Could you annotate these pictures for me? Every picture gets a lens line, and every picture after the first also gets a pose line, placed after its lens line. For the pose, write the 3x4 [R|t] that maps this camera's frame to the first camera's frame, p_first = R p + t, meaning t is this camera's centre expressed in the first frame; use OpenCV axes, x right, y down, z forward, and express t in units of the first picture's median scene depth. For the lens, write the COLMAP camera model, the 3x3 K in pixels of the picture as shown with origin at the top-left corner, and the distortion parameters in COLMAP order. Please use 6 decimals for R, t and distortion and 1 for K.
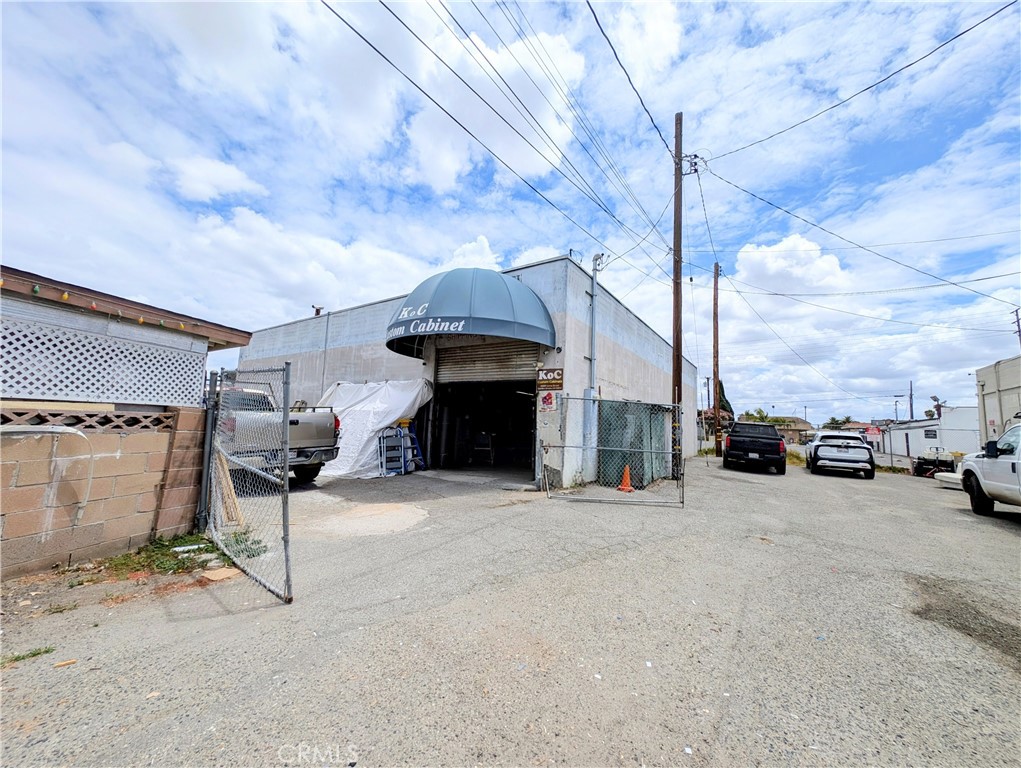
lens RADIAL K [[383.1, 0, 512.4], [0, 383.1, 385.8], [0, 0, 1]] dist [0.007163, -0.004791]
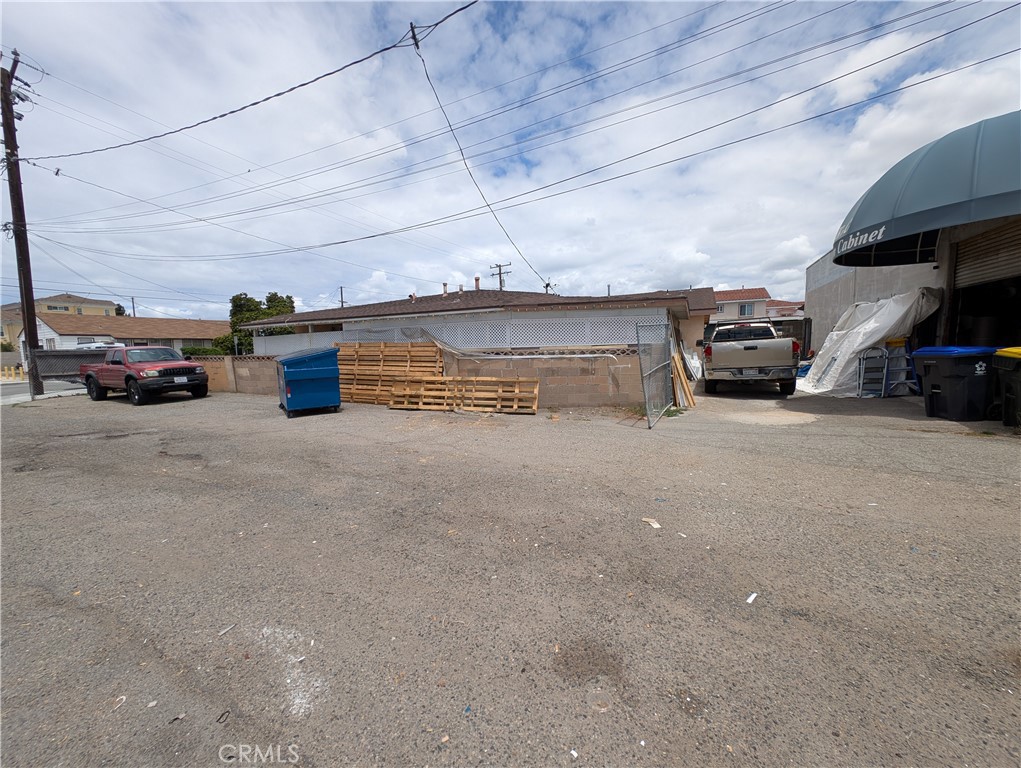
lens RADIAL K [[383.1, 0, 512.4], [0, 383.1, 385.8], [0, 0, 1]] dist [0.007163, -0.004791]
pose [[0.146632, 0.051486, -0.987850, 0.561469], [0.131852, 0.988716, 0.071102, 0.017750], [0.980364, -0.140676, 0.138189, -0.023648]]
